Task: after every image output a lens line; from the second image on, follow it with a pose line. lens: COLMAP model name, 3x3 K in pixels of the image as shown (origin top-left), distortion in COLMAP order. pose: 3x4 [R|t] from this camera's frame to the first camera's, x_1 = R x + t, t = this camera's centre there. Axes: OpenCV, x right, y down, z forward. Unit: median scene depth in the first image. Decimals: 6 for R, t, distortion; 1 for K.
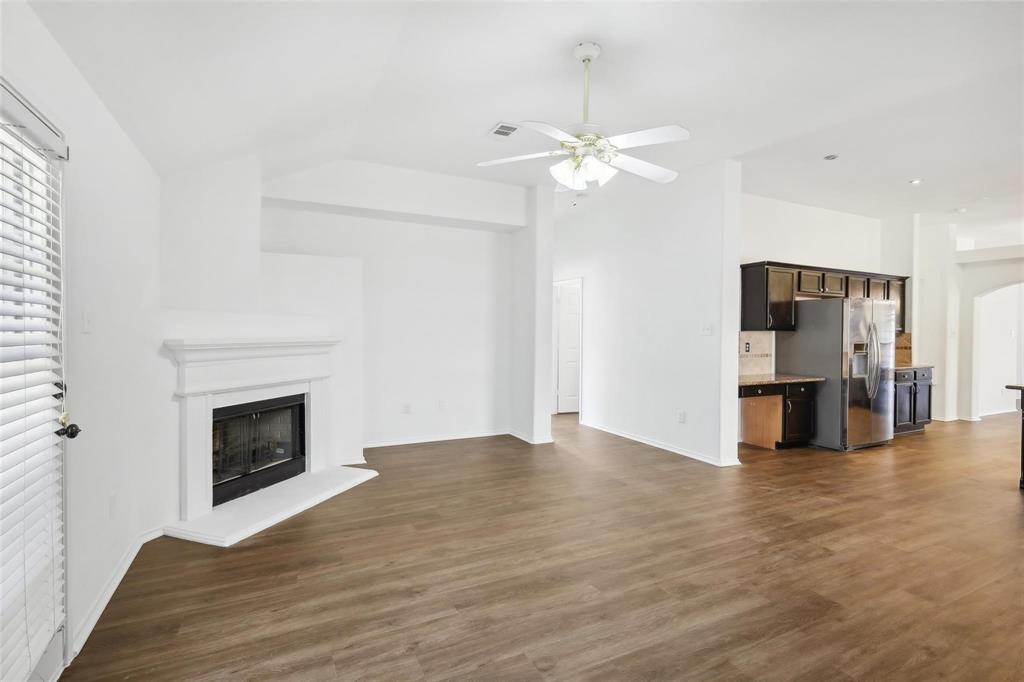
lens RADIAL K [[458.2, 0, 480.5], [0, 458.2, 337.5], [0, 0, 1]] dist [0.004488, -0.001162]
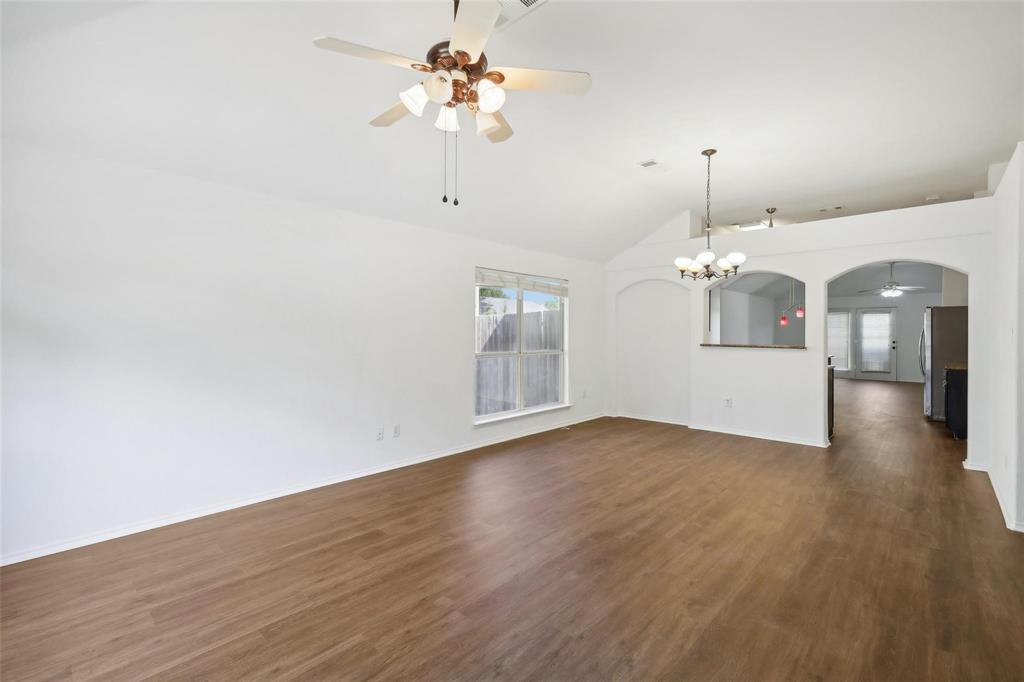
lens RADIAL K [[458.2, 0, 503.9], [0, 458.2, 334.6], [0, 0, 1]] dist [0.004488, -0.001162]
pose [[-0.925155, -0.013439, -0.379352, 2.636526], [-0.021410, 0.999630, 0.016801, -0.000145], [0.378986, 0.023665, -0.925100, 1.866227]]
